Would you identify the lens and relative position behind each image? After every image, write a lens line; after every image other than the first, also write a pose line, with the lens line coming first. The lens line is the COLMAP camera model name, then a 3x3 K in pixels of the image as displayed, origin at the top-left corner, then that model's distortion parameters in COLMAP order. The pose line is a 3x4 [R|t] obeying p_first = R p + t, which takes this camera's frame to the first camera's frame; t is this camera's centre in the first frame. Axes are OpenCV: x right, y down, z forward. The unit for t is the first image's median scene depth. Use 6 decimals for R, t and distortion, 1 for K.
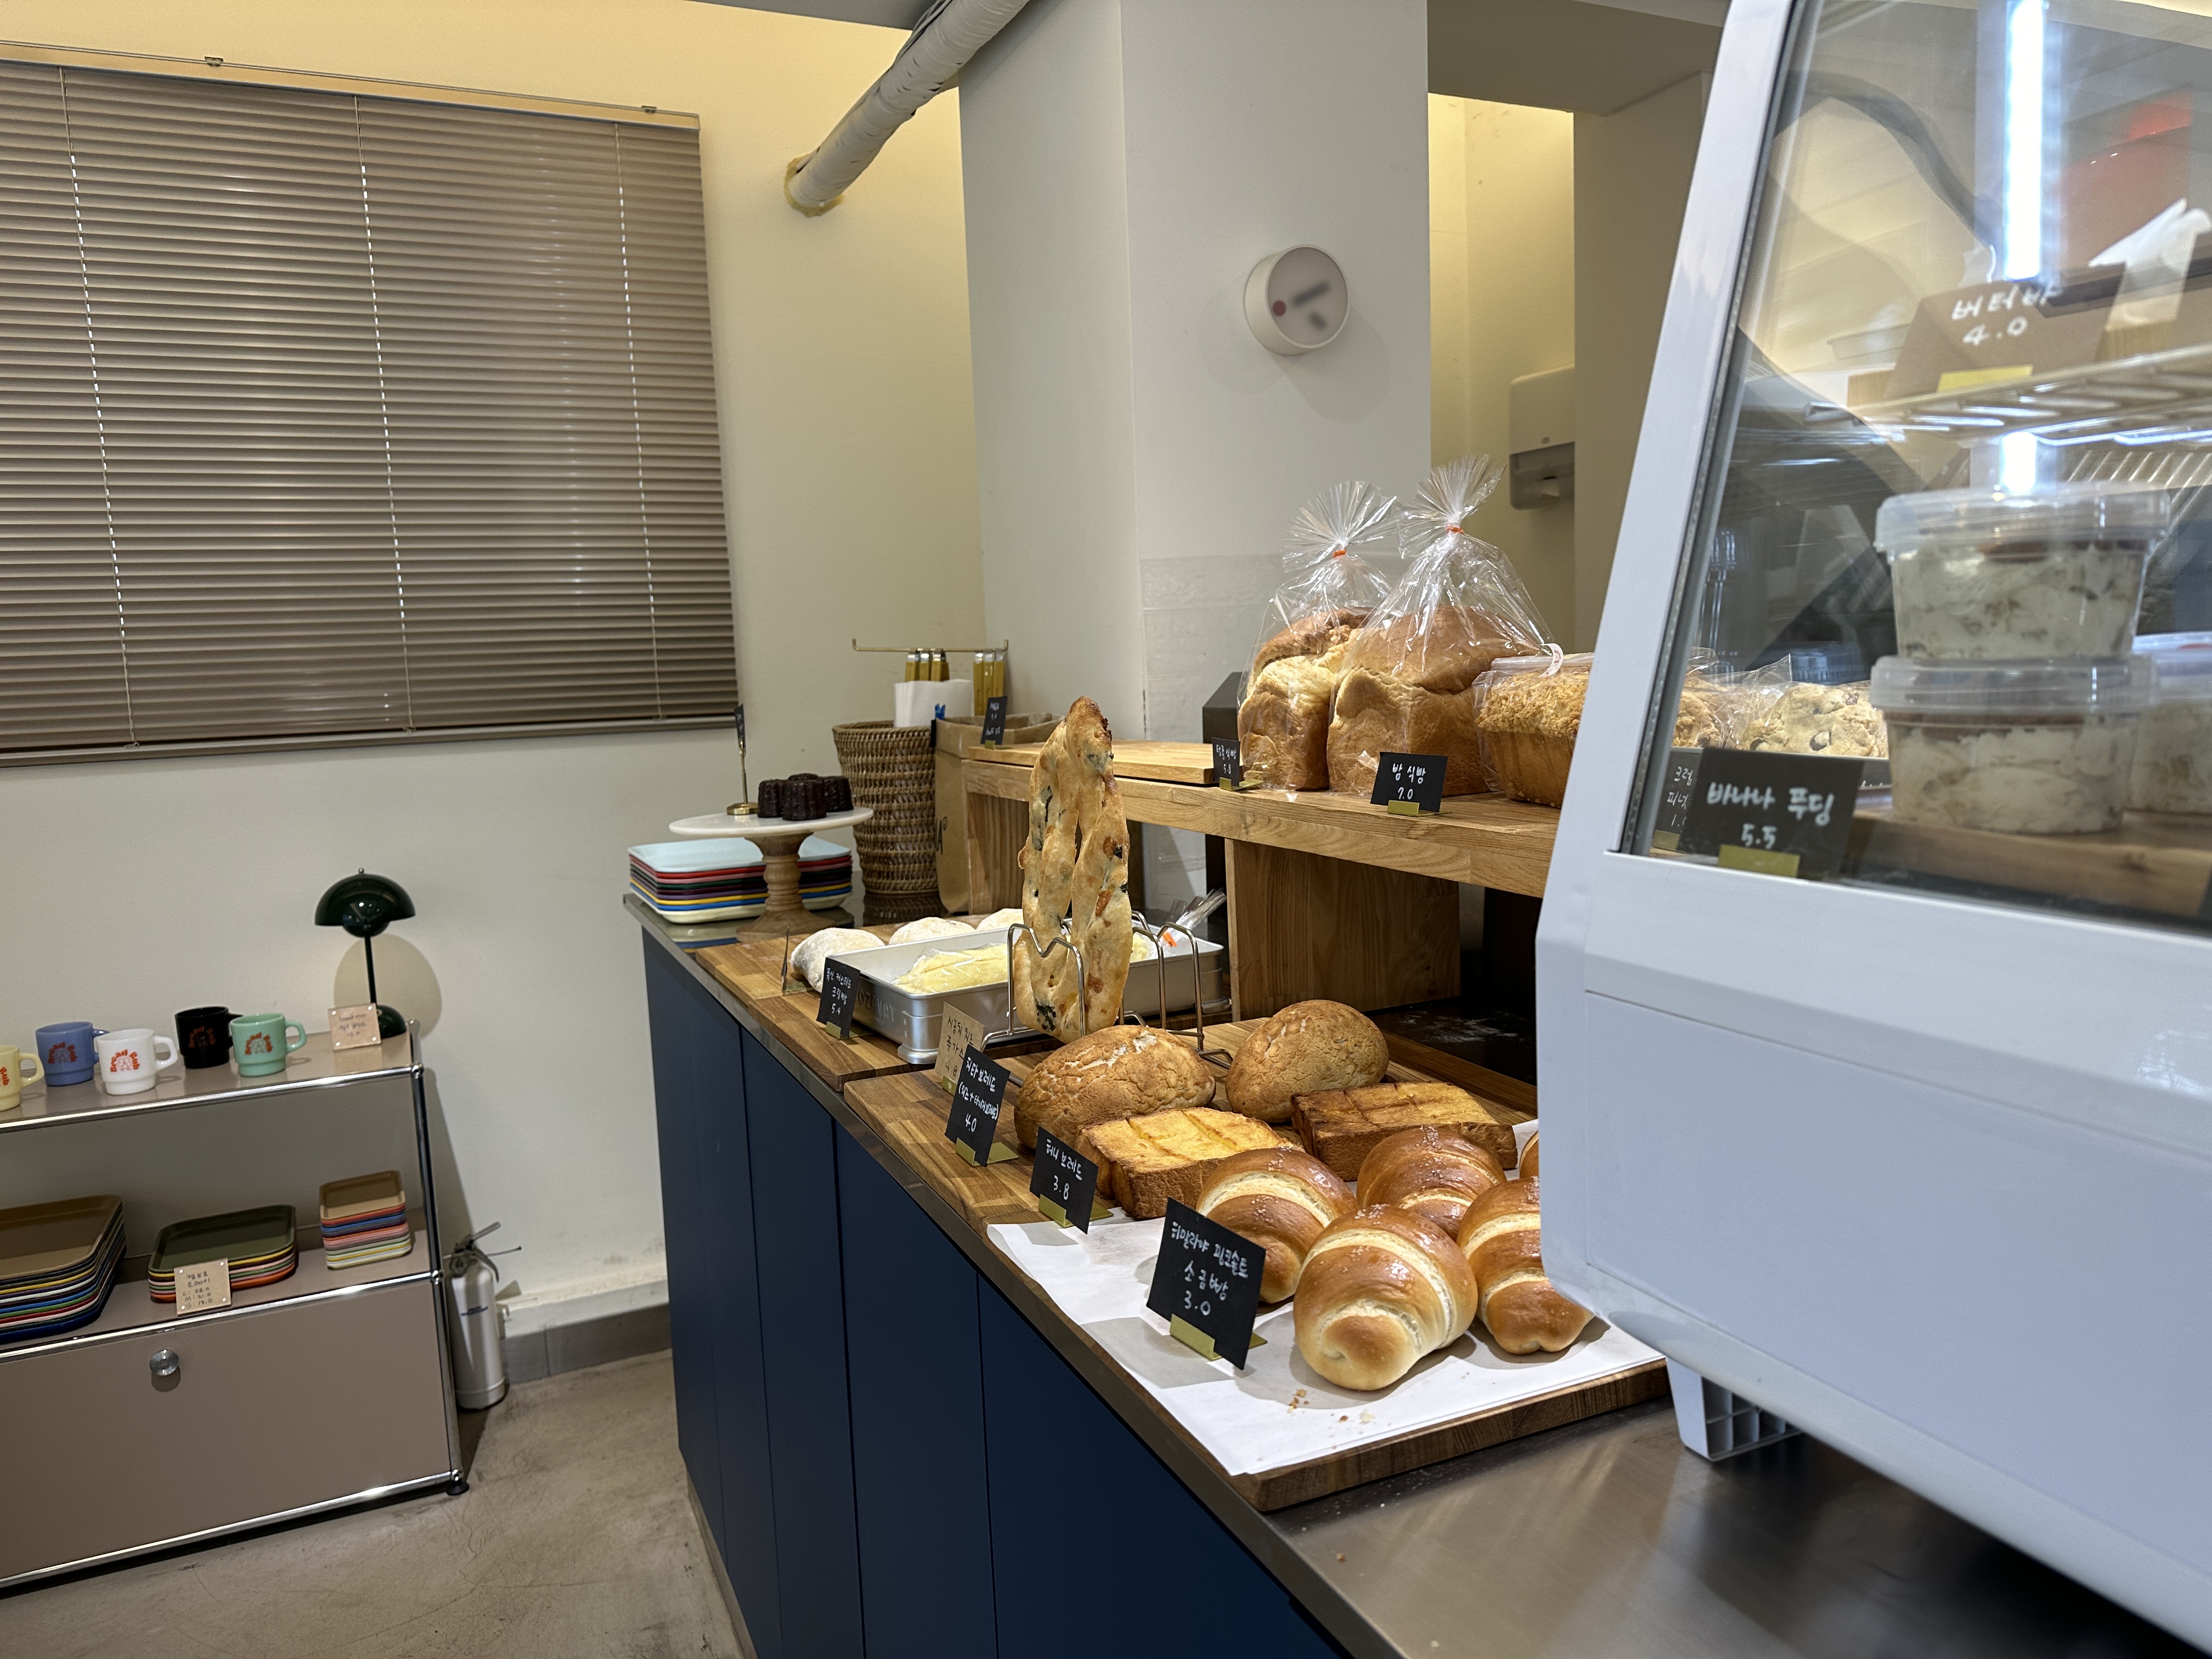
lens RADIAL K [[1569.9, 0, 1087.9], [0, 1569.9, 822.5], [0, 0, 1]] dist [0.059436, -0.056162]
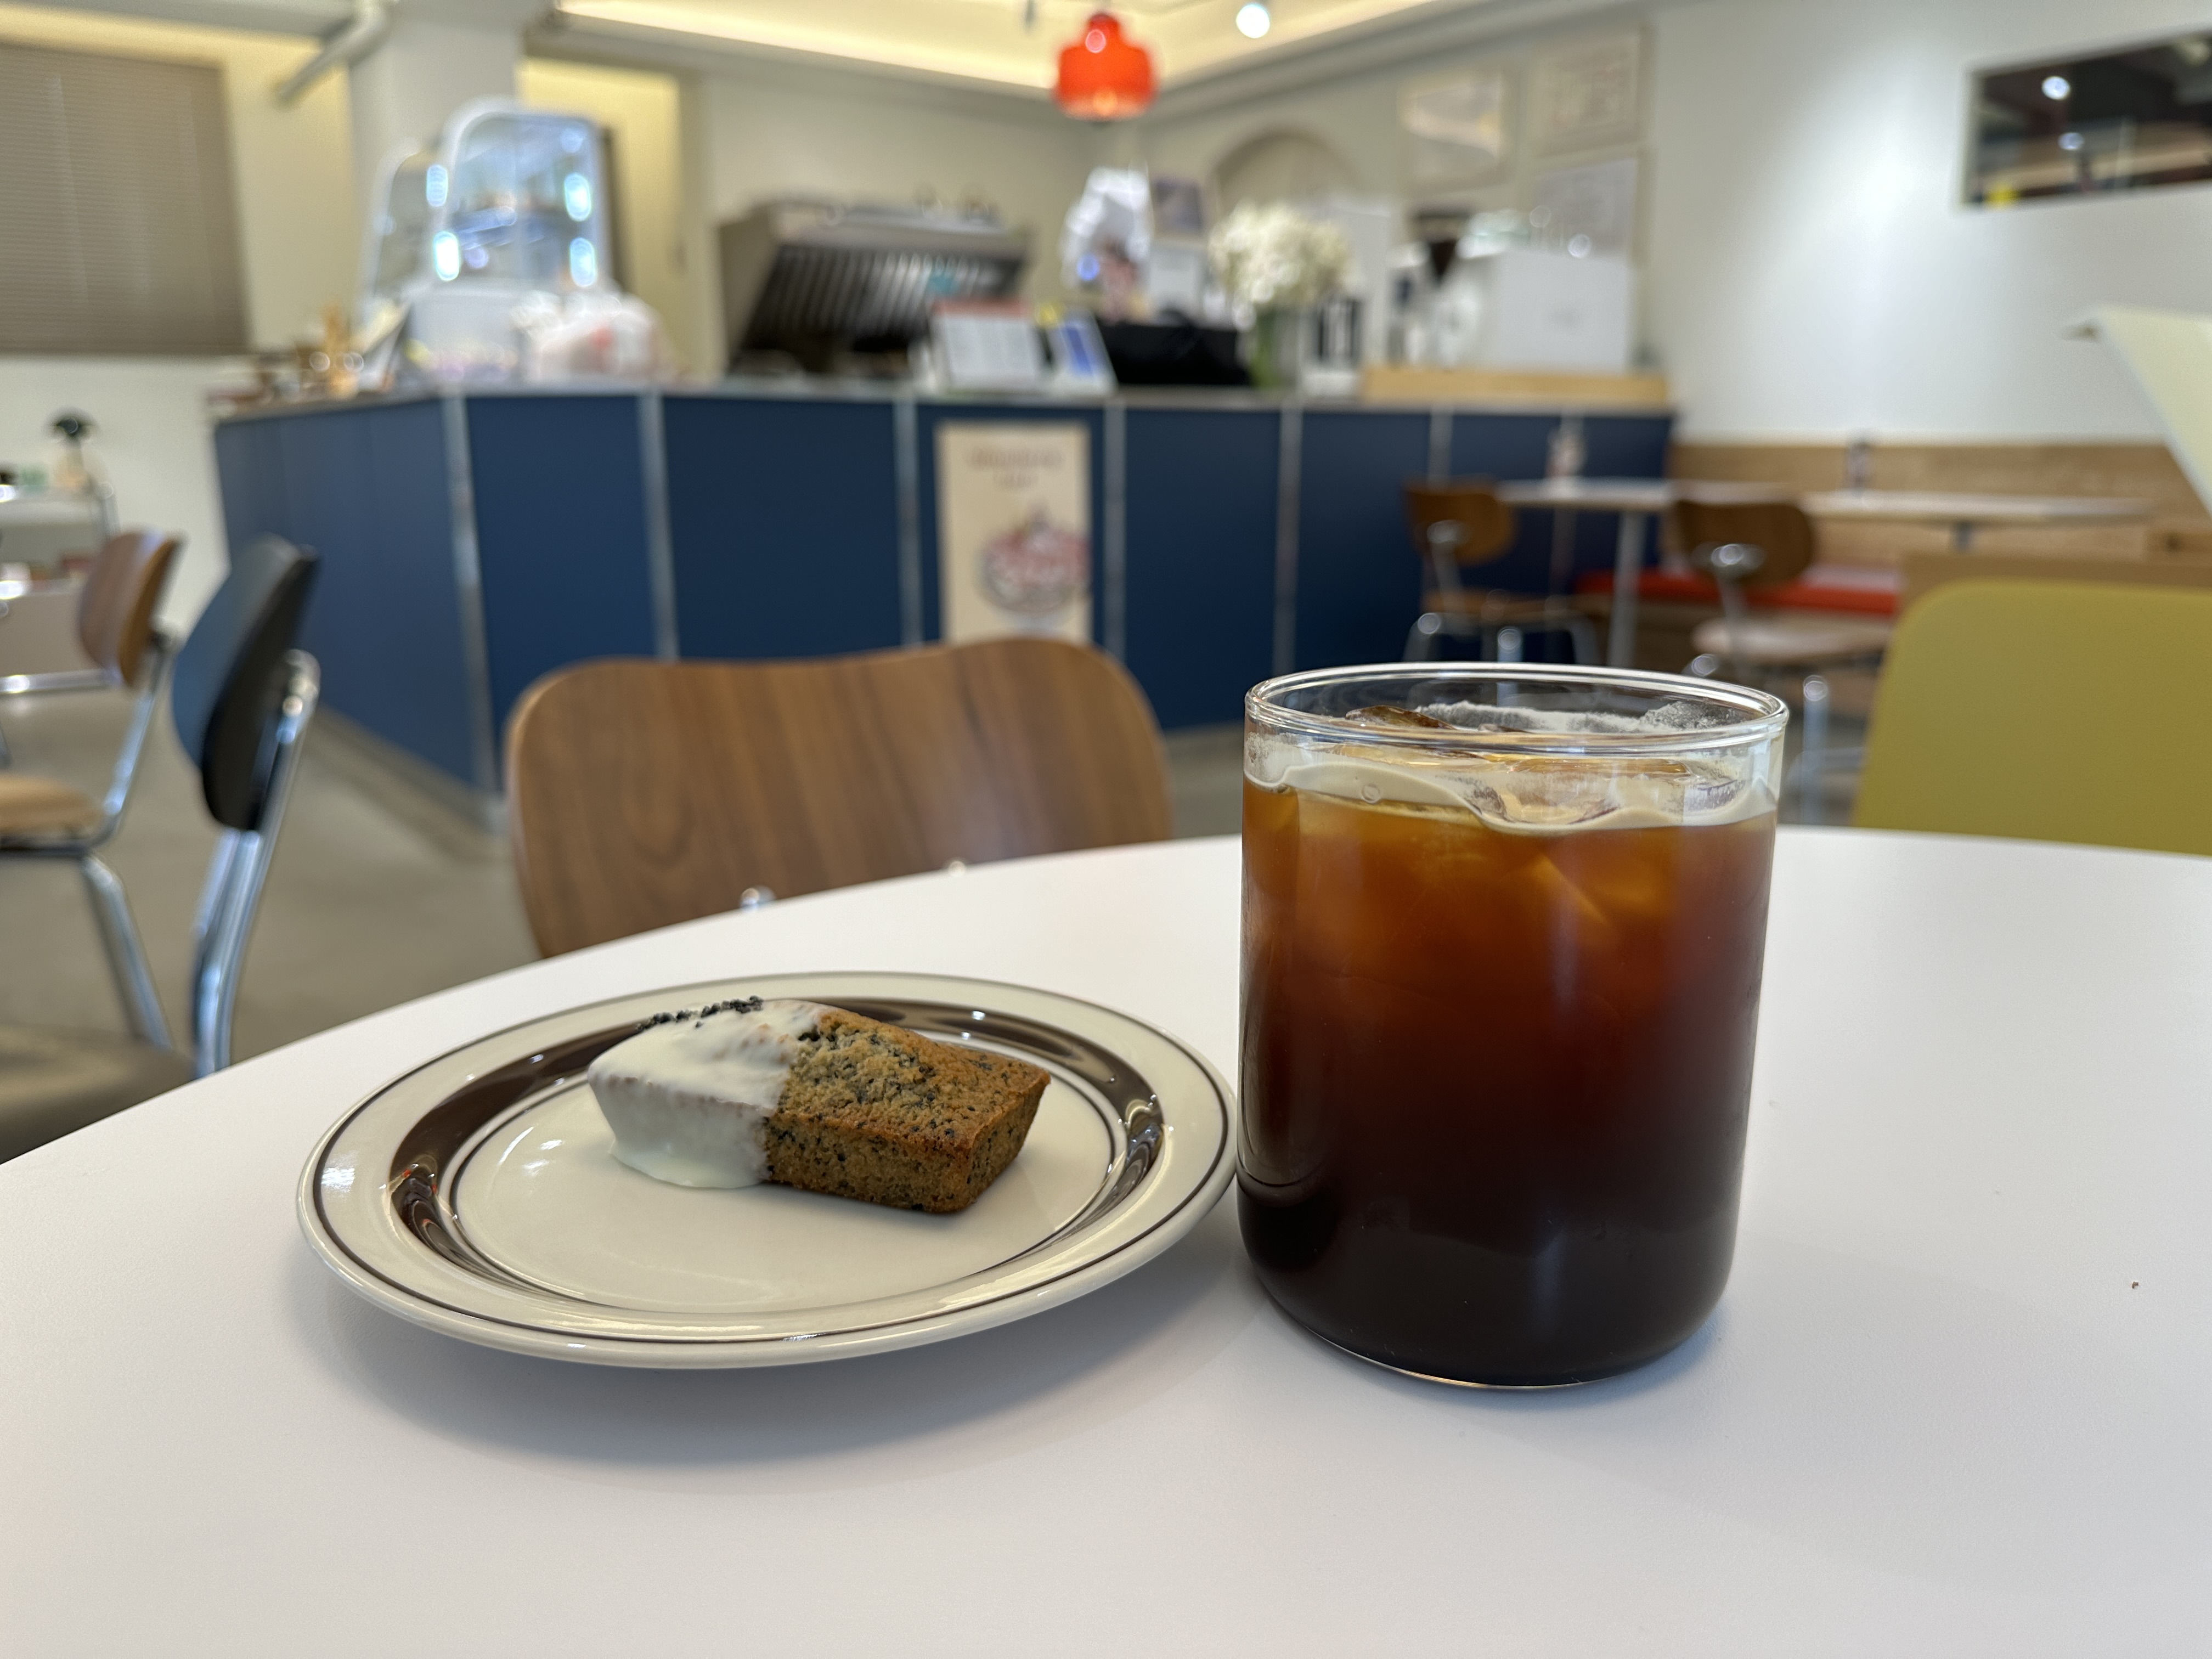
lens RADIAL K [[1569.9, 0, 1110.1], [0, 1569.9, 831.2], [0, 0, 1]] dist [0.059436, -0.056162]
pose [[0.968715, -0.020531, 0.247323, 0.261823], [-0.006457, 0.994150, 0.107817, 0.246005], [-0.248090, -0.106041, 0.962916, -1.057122]]
